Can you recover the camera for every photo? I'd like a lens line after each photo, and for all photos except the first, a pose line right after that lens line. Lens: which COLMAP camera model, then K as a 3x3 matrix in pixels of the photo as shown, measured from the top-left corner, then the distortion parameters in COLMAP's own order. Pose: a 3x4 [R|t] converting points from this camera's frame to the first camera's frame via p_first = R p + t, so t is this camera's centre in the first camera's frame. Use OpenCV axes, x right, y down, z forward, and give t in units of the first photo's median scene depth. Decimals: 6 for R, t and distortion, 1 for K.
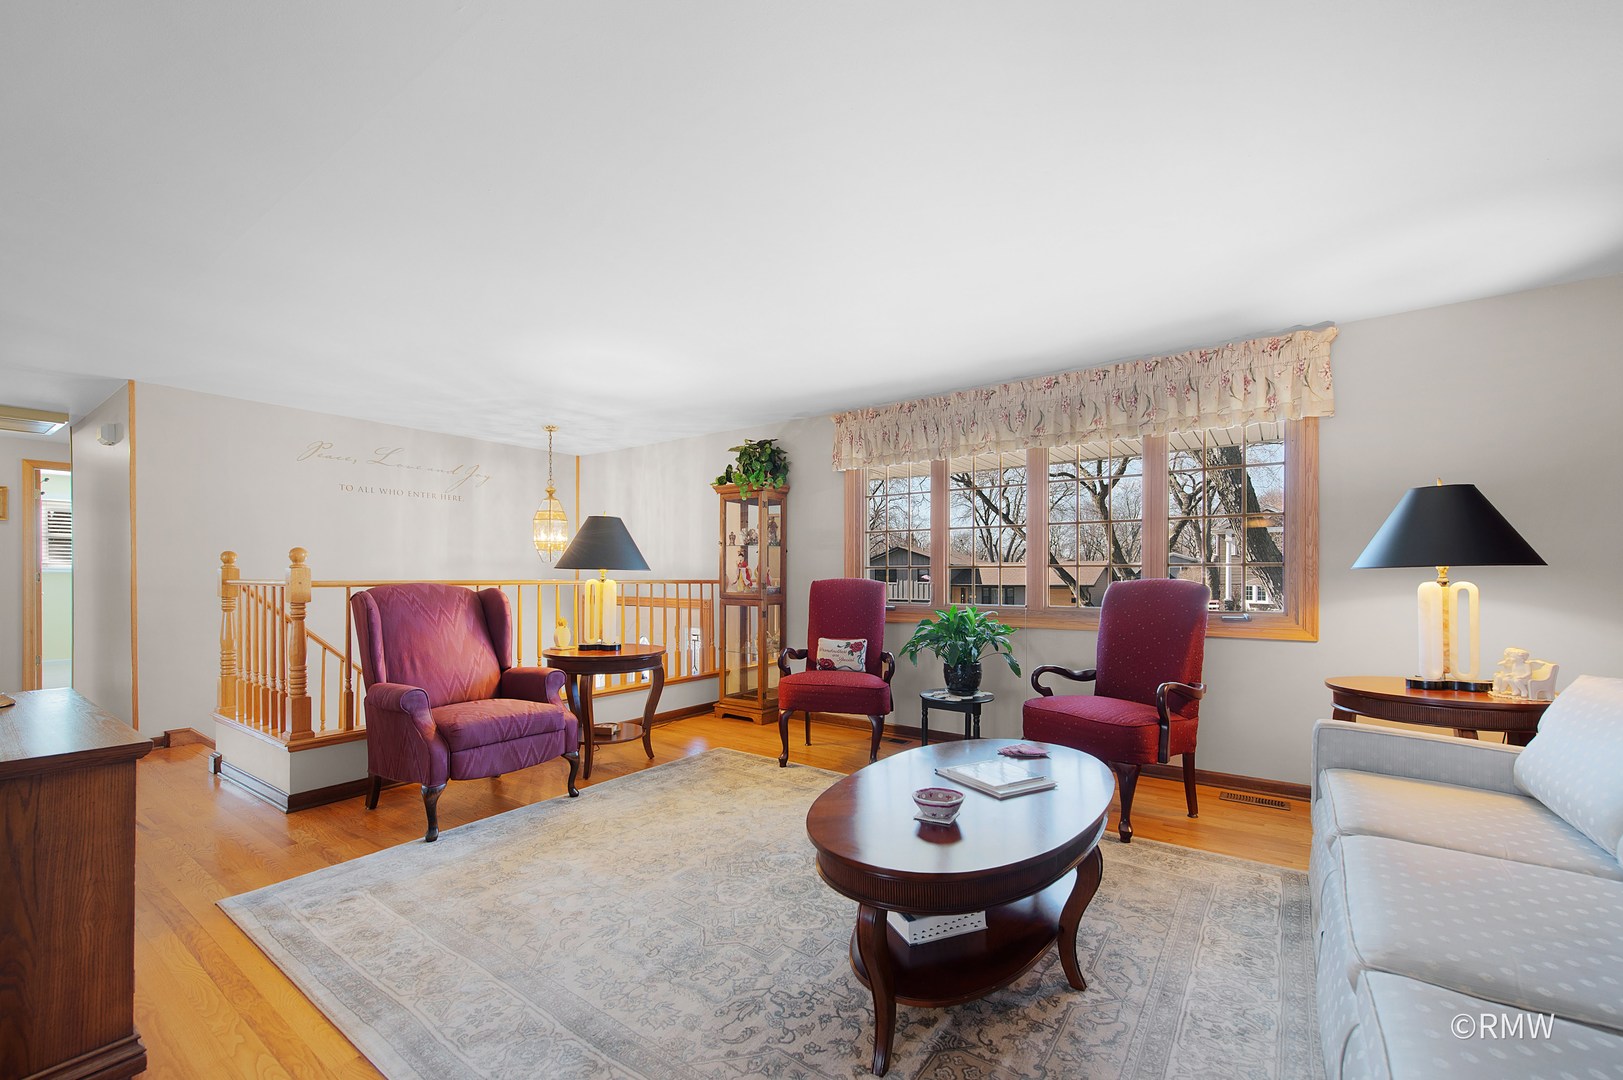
lens RADIAL K [[652.0, 0, 808.4], [0, 652.0, 572.2], [0, 0, 1]] dist [0.001952, 0.000037]
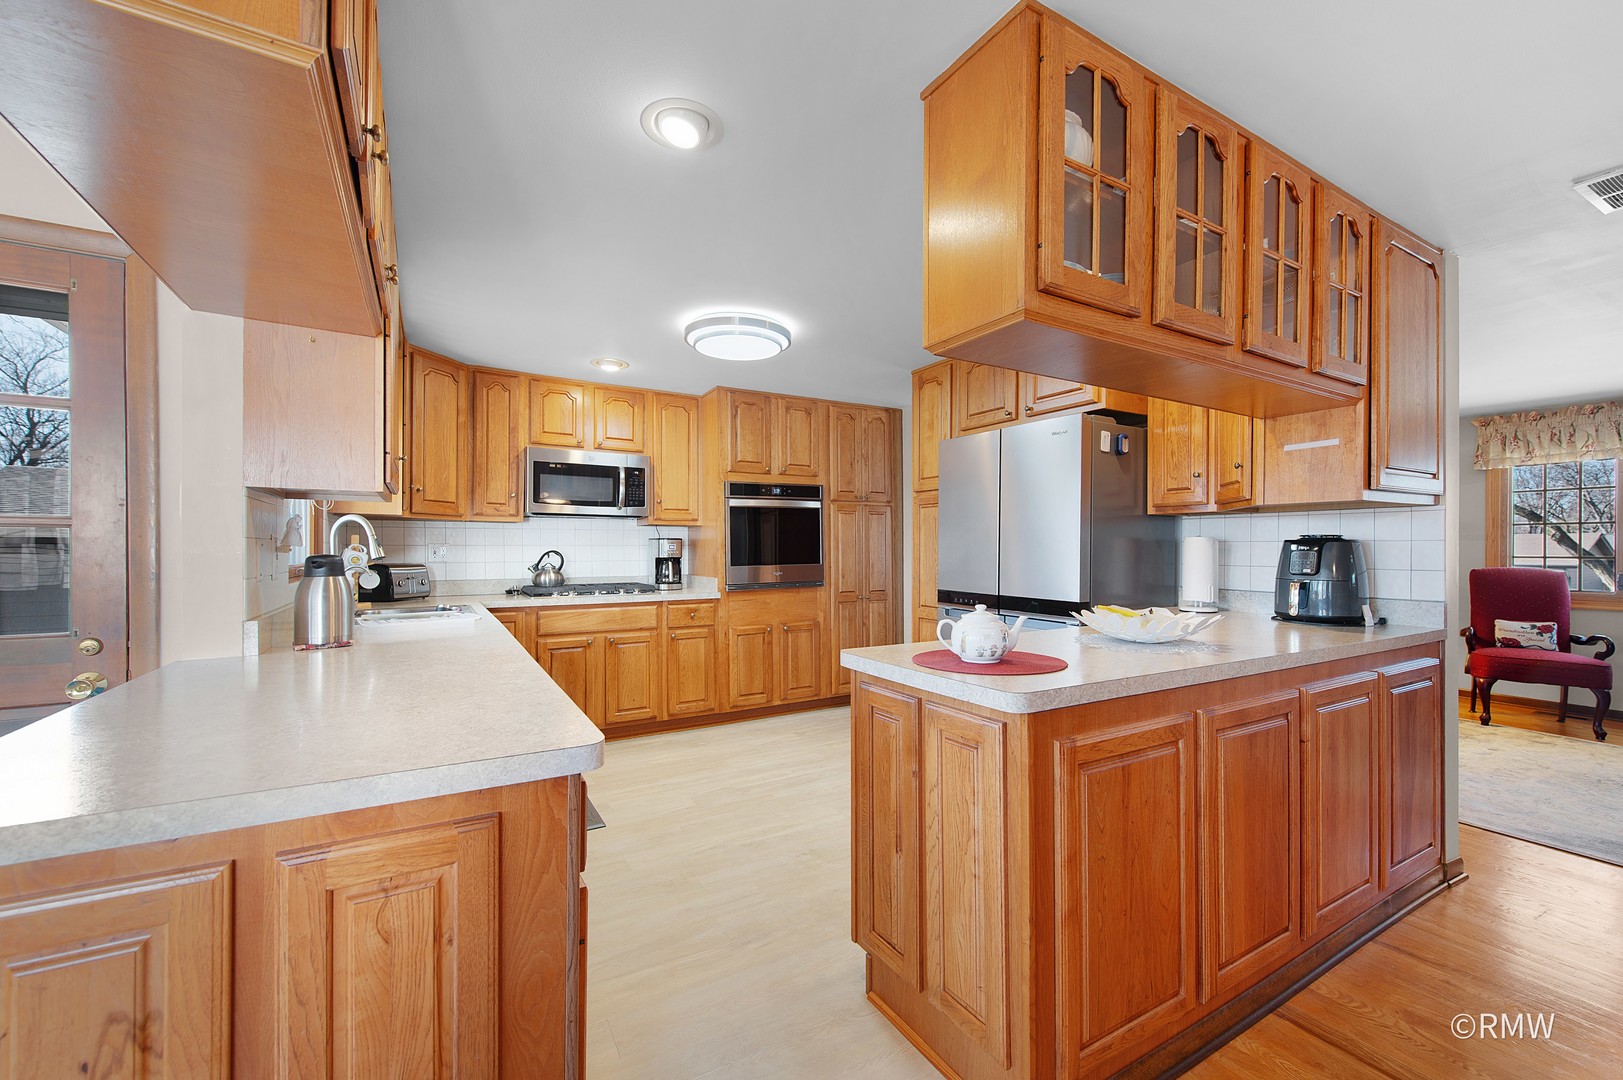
lens RADIAL K [[658.1, 0, 812.2], [0, 658.1, 551.2], [0, 0, 1]] dist [0.007186, -0.000487]
pose [[0.916364, 0.006039, -0.400301, -0.644810], [-0.002981, 0.999961, 0.008263, -0.026643], [0.400336, -0.006378, 0.916346, -0.573667]]
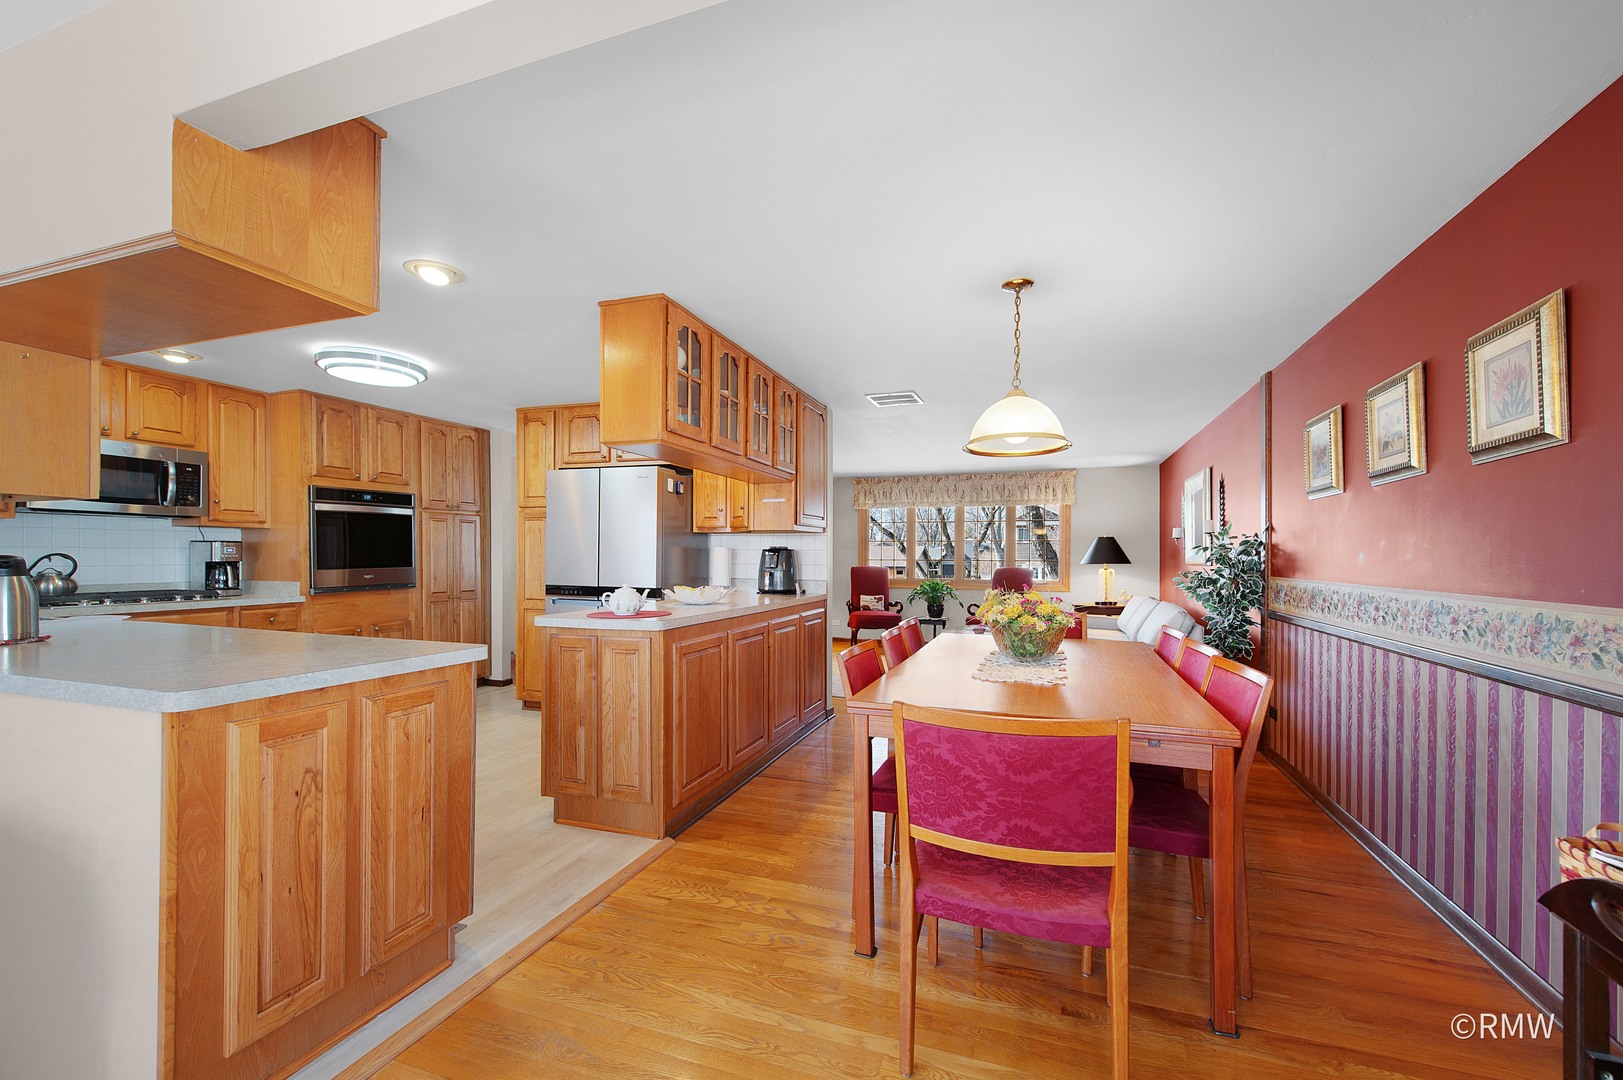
lens RADIAL K [[658.1, 0, 812.2], [0, 658.1, 551.2], [0, 0, 1]] dist [0.007186, -0.000487]
pose [[0.960920, 0.009943, 0.276646, -0.722431], [-0.008943, 0.999948, -0.004875, -0.025195], [-0.276681, 0.002211, 0.960959, -0.959831]]
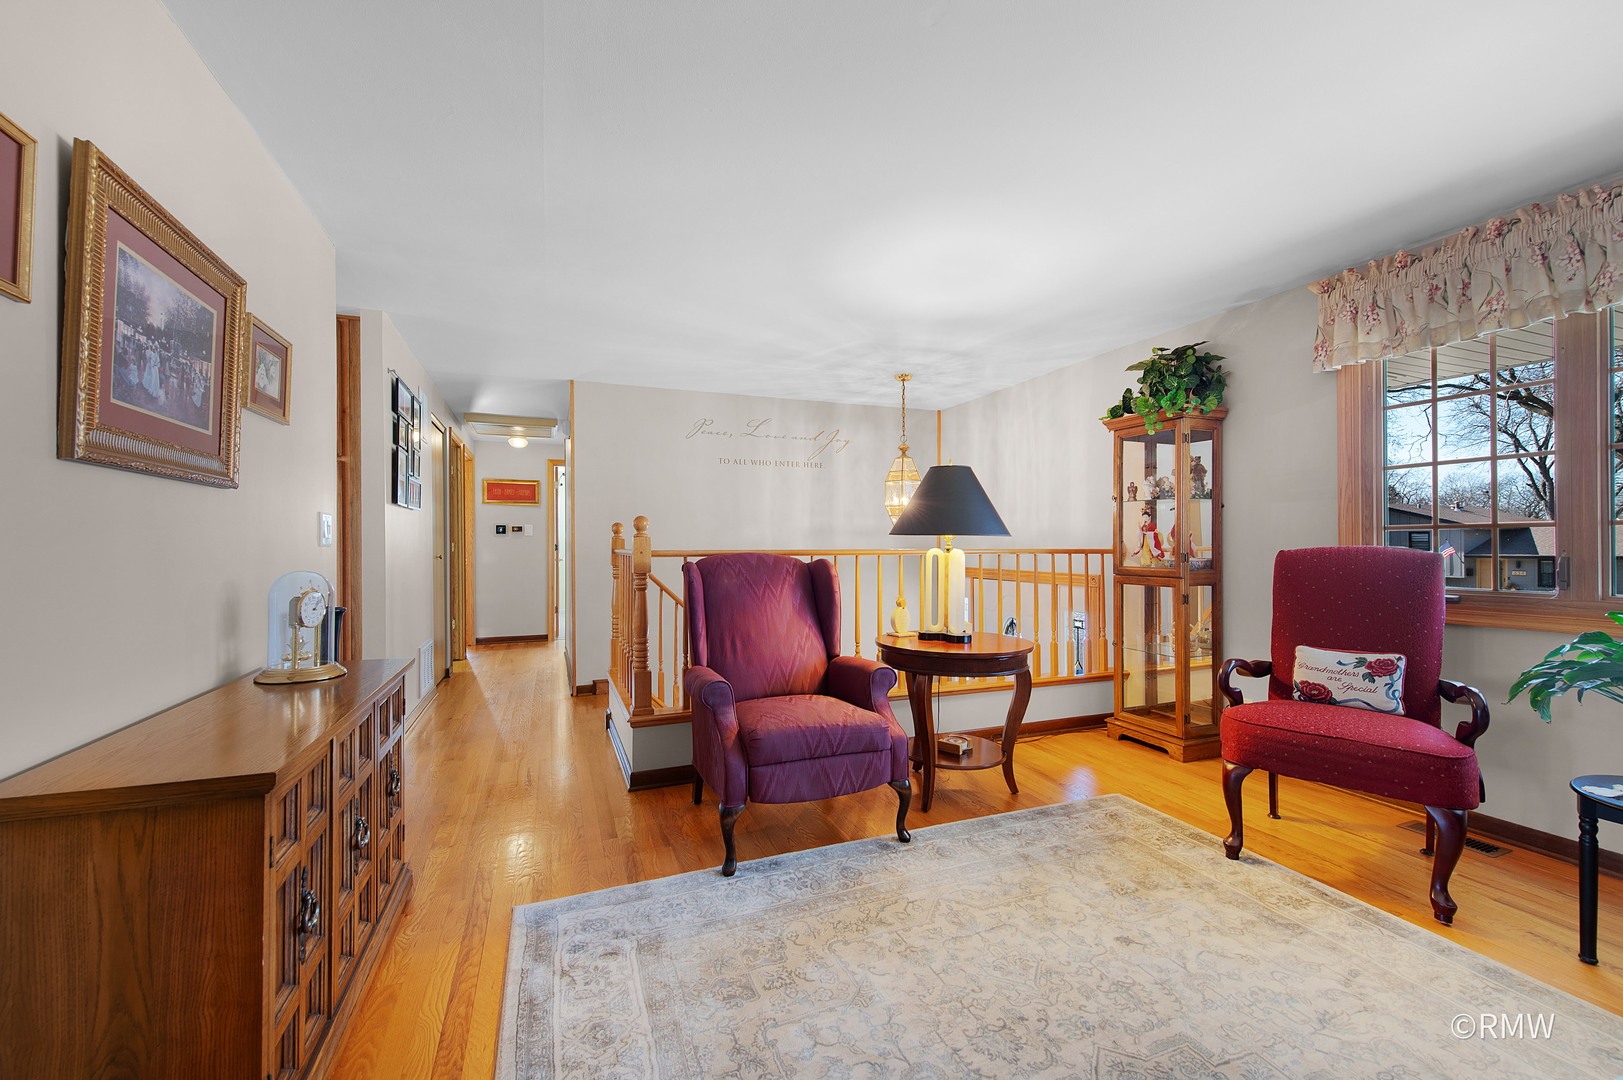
lens RADIAL K [[650.2, 0, 819.0], [0, 650.2, 545.1], [0, 0, 1]] dist [0.018533, -0.007736]
pose [[0.850227, -0.003767, -0.526402, -0.041253], [0.006864, 0.999969, 0.003932, 0.003080], [0.526371, -0.006956, 0.850227, 0.267114]]
